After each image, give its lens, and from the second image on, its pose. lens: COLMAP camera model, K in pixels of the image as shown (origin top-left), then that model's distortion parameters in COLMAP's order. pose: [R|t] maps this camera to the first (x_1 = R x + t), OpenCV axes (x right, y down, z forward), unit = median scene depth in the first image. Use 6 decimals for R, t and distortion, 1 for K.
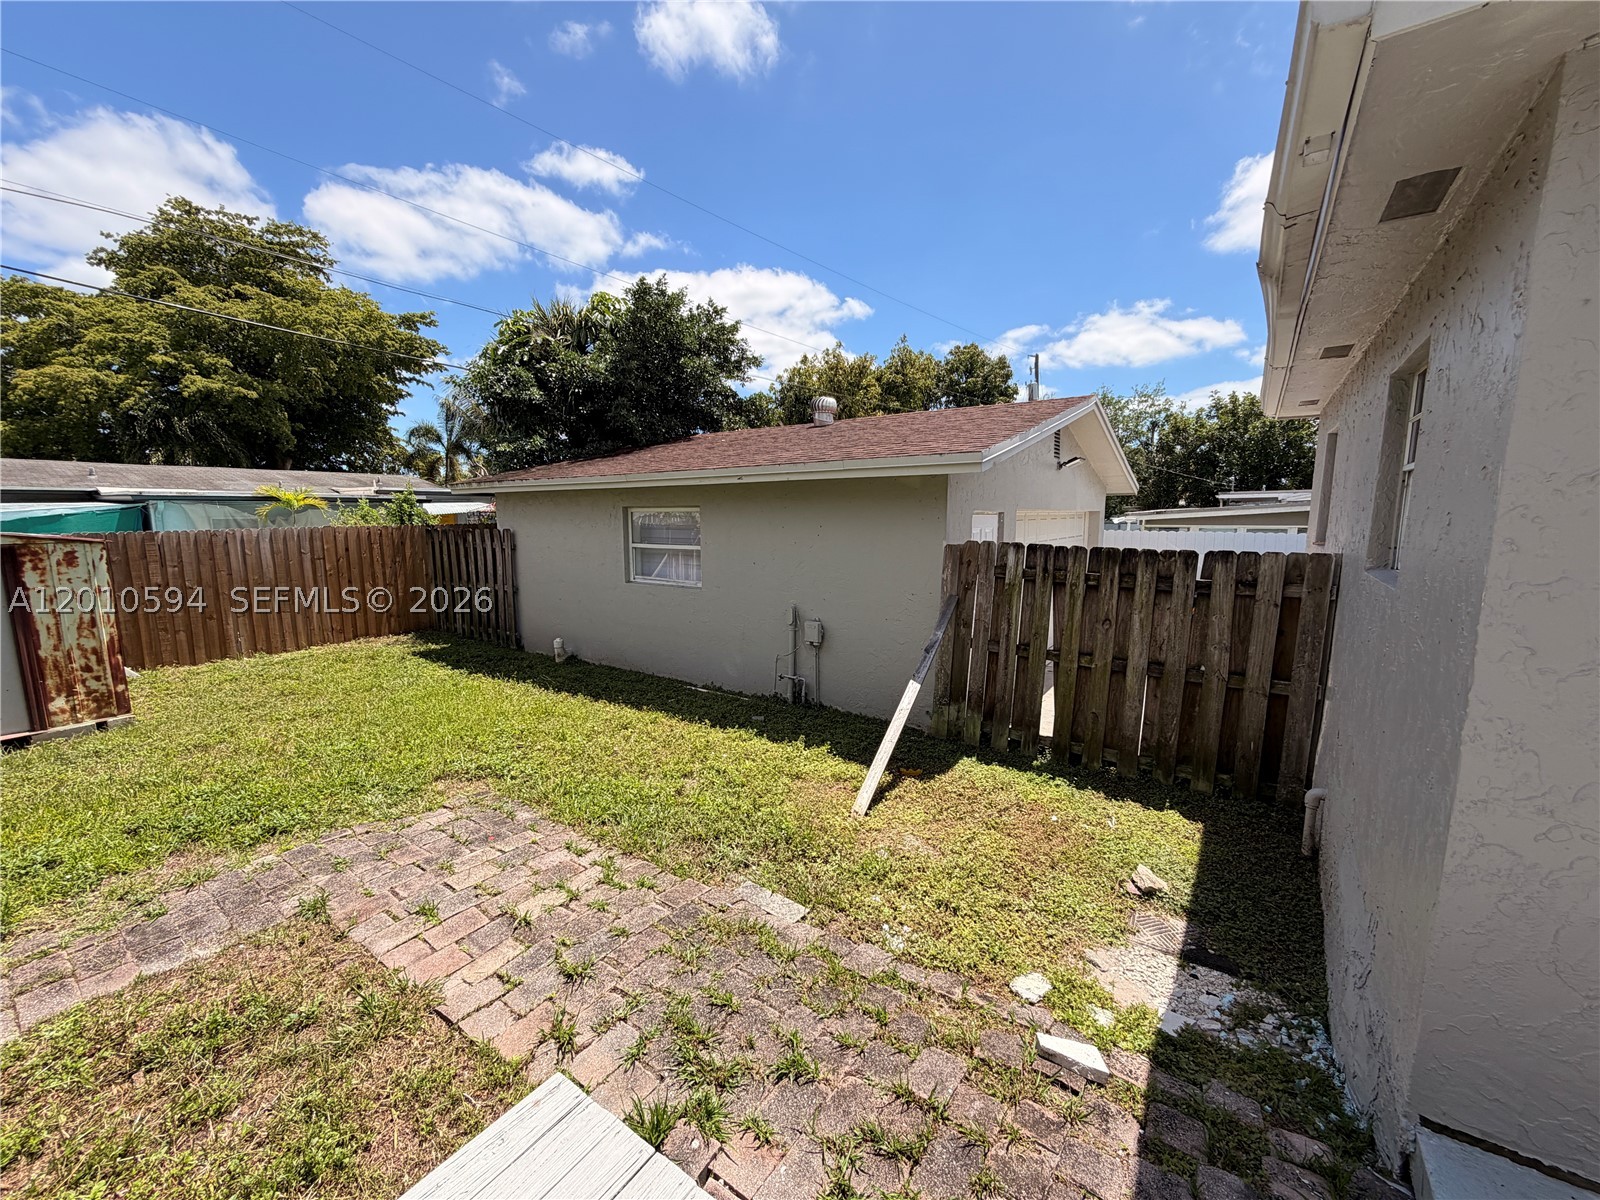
lens RADIAL K [[647.2, 0, 806.2], [0, 647.2, 601.5], [0, 0, 1]] dist [-0.002402, 0.000028]
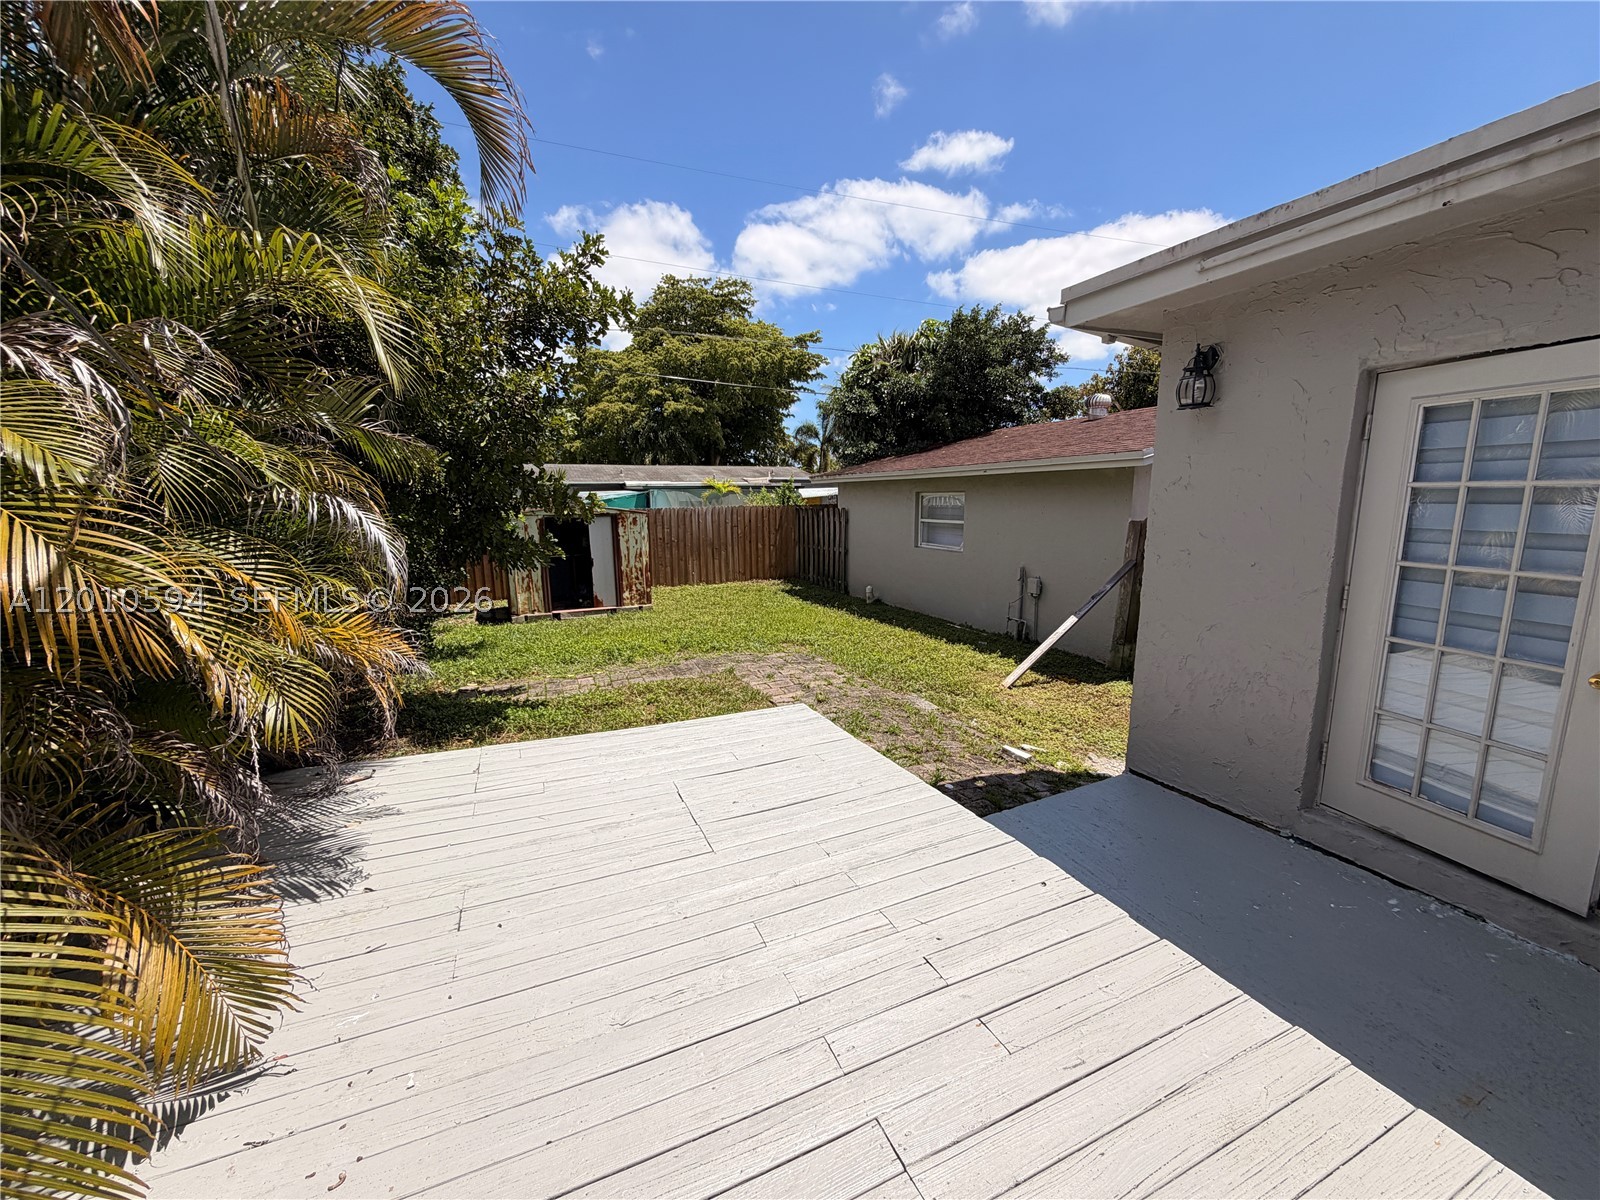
lens RADIAL K [[647.2, 0, 796.6], [0, 647.2, 601.4], [0, 0, 1]] dist [-0.002402, 0.000028]
pose [[0.855608, 0.078964, -0.511565, 0.146075], [-0.064816, 0.996861, 0.045467, 0.026240], [0.513550, -0.005744, 0.858041, -0.207525]]
